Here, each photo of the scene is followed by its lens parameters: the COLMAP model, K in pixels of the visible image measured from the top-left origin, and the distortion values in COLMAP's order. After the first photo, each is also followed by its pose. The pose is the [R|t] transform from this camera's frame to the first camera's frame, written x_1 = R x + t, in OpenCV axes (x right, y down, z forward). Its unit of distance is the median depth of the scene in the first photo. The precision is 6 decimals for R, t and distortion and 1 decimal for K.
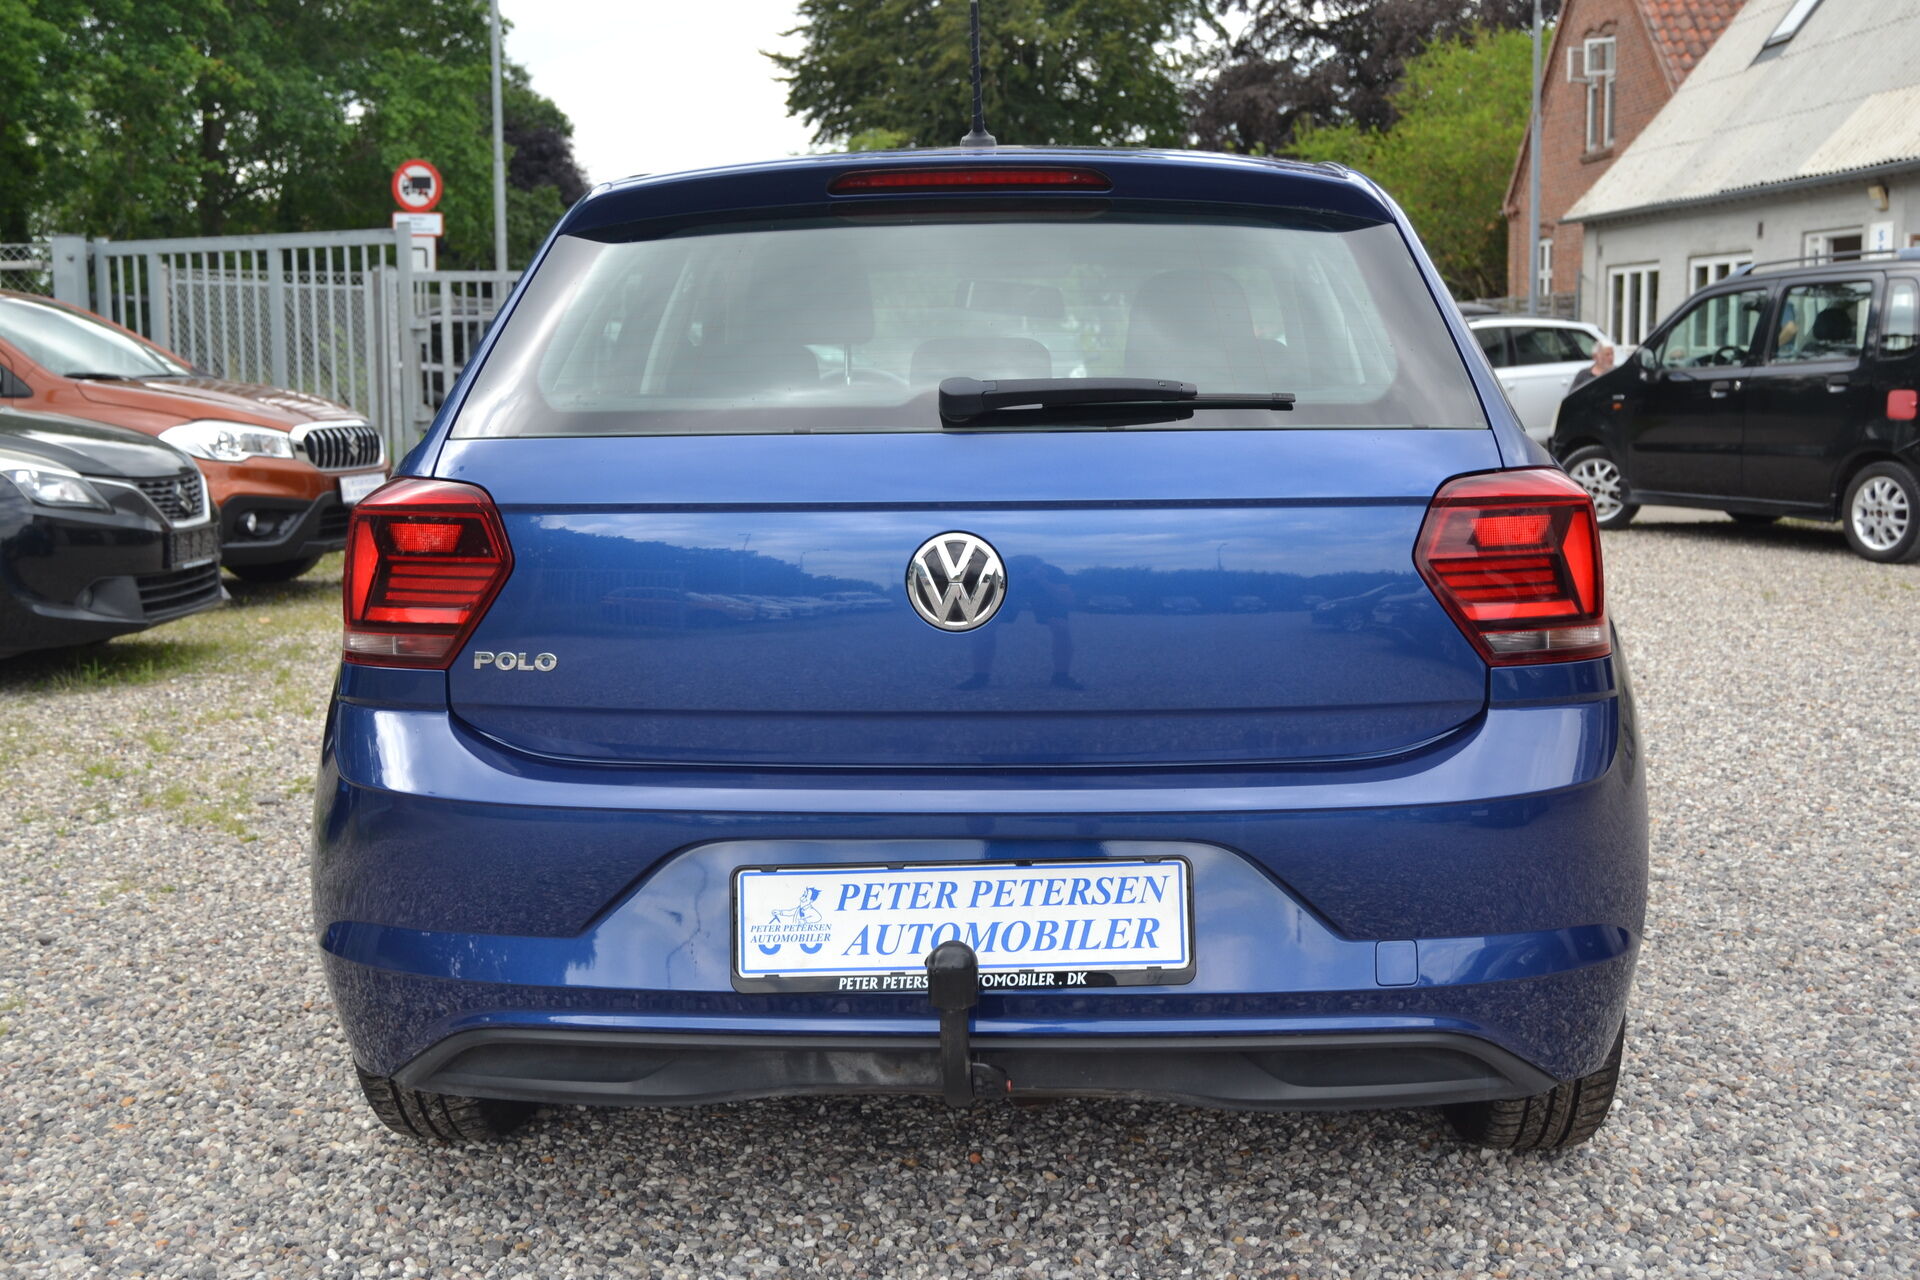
lens RADIAL K [[2194.4, 0, 960.0], [0, 2194.4, 640.0], [0, 0, 1]] dist [-0.098253, -0.009121]
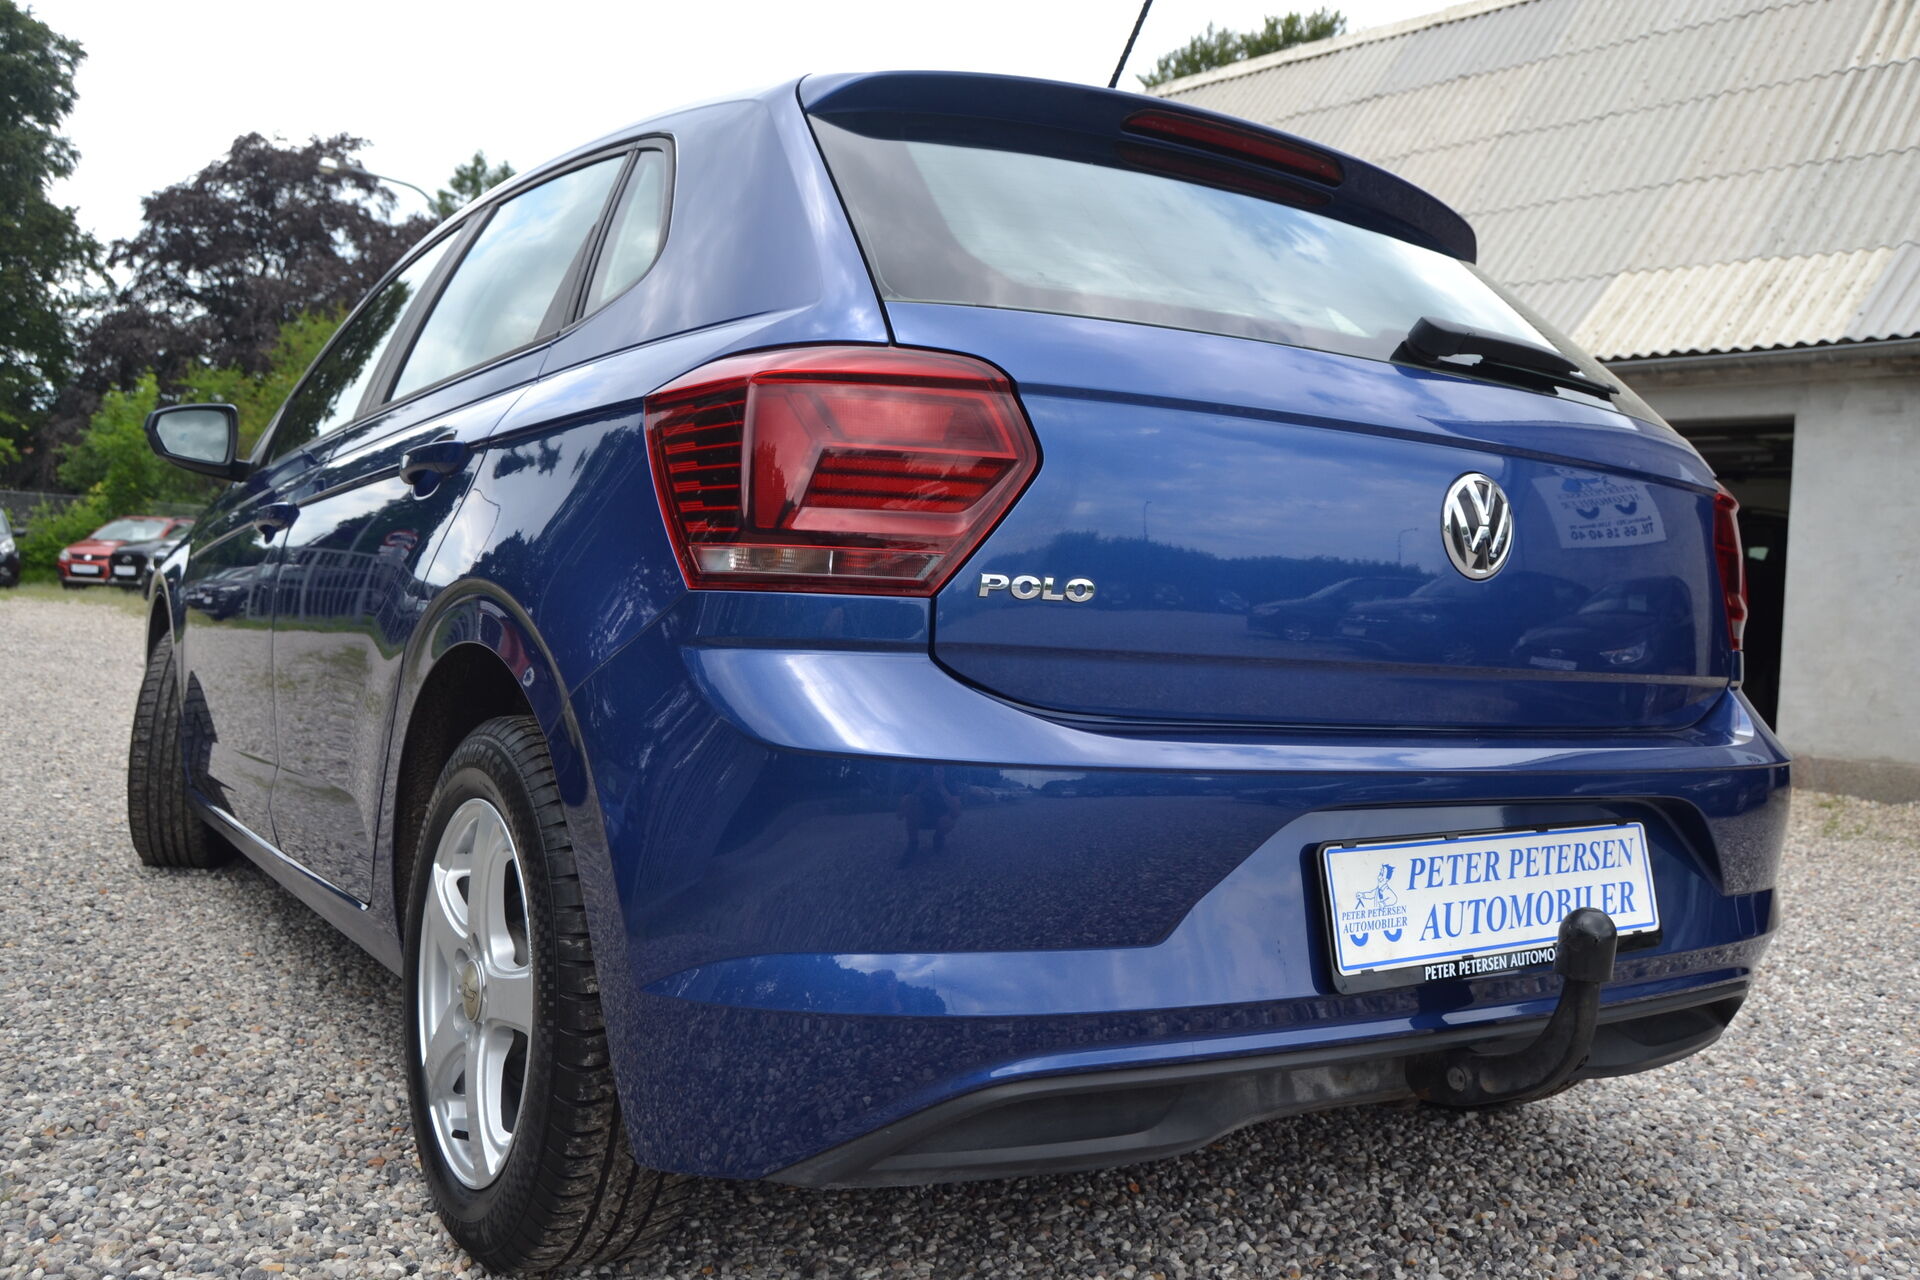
lens RADIAL K [[1631.1, 0, 946.6], [0, 1631.1, 663.6], [0, 0, 1]] dist [-0.049573, -0.010795]
pose [[0.801701, 0.042147, 0.596238, -0.515283], [0.006262, 0.996864, -0.078885, 0.073453], [-0.597693, 0.066976, 0.798923, 0.517285]]
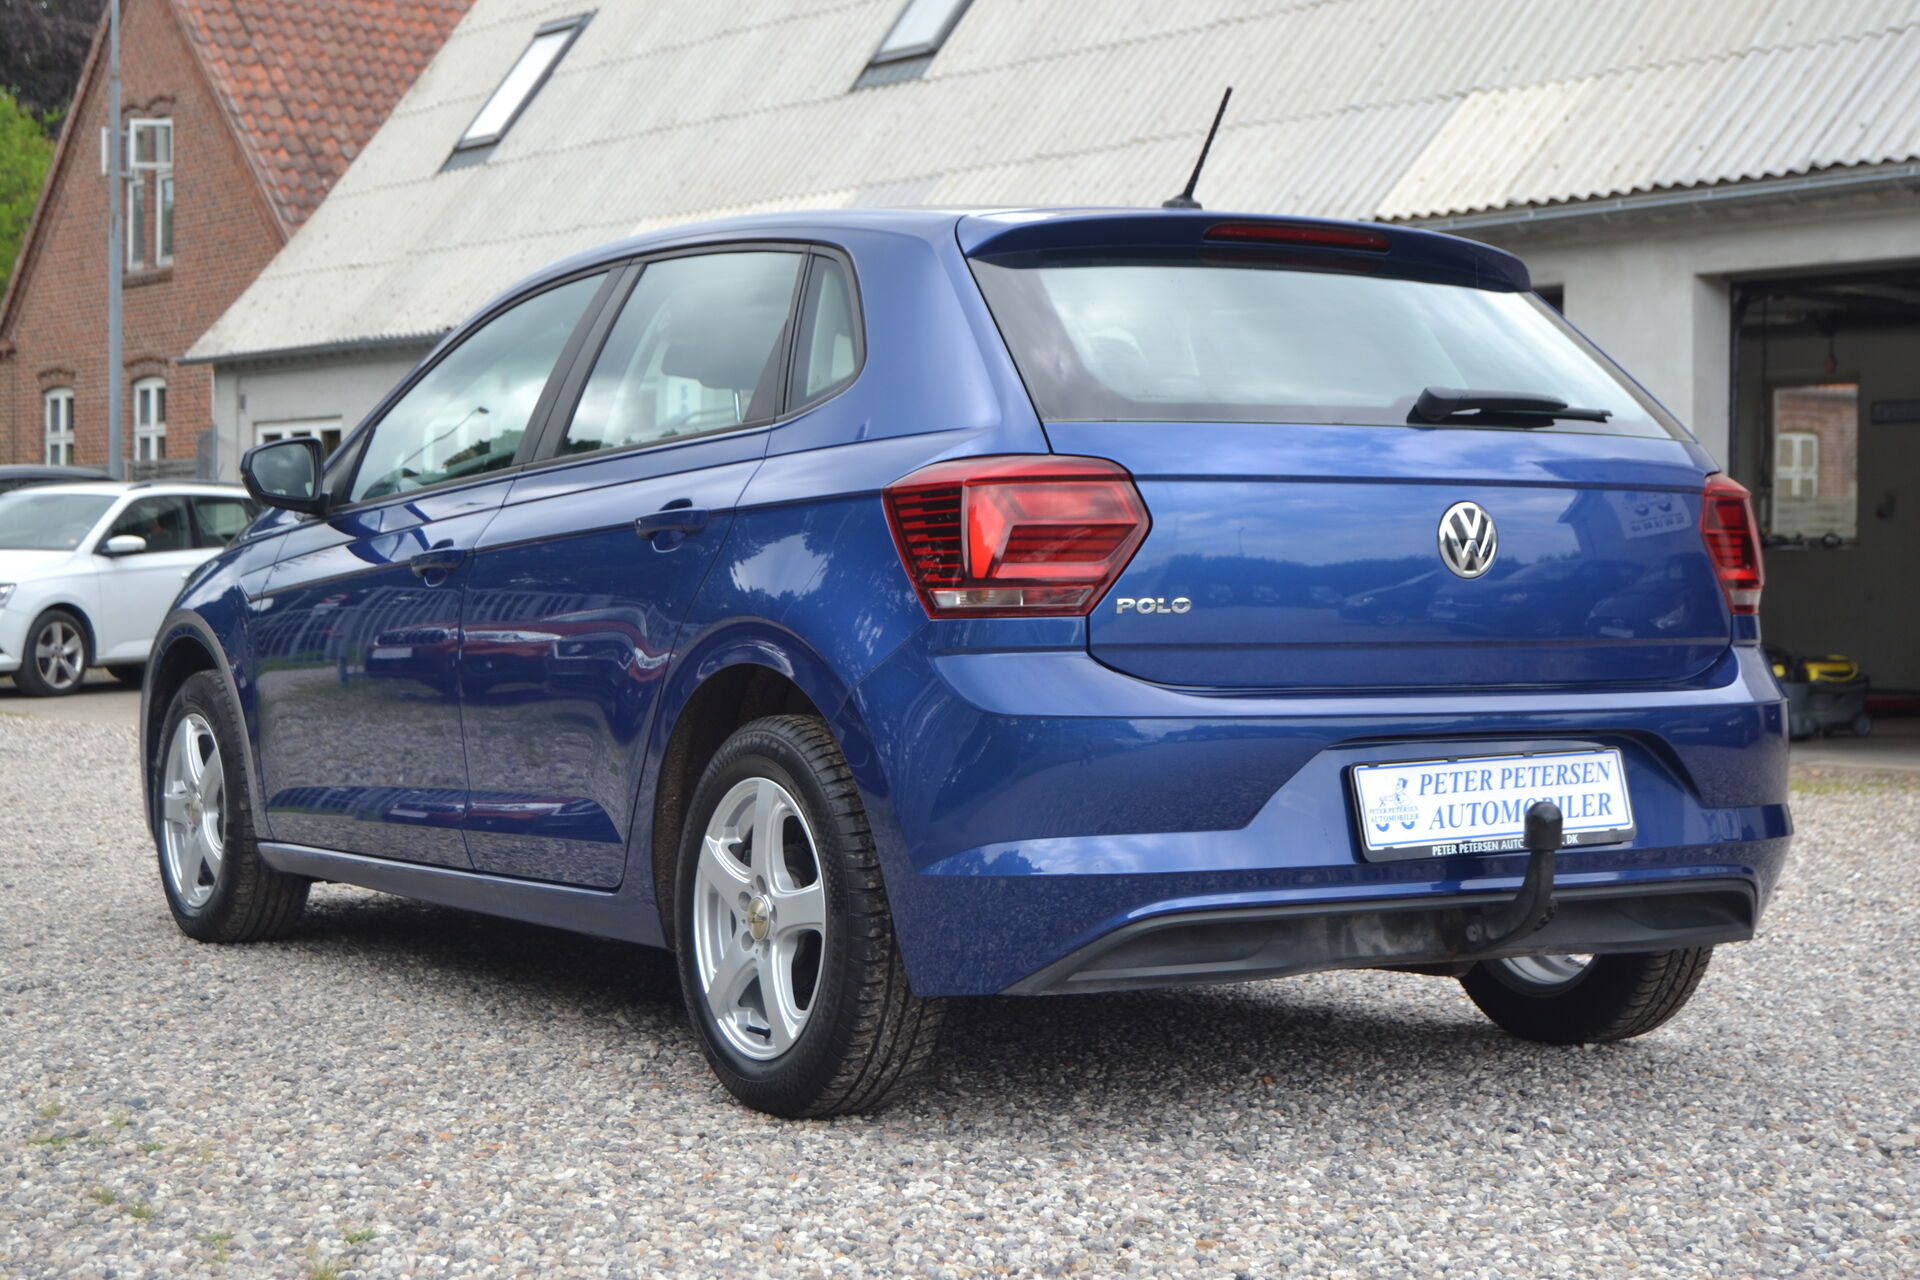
lens RADIAL K [[3254.1, 0, 960.0], [0, 3254.1, 640.0], [0, 0, 1]] dist [-0.005046, -0.135242]
pose [[0.813995, 0.006858, 0.580832, -1.195241], [0.058594, 0.993861, -0.093849, 0.170897], [-0.577910, 0.110426, 0.808596, -0.329852]]
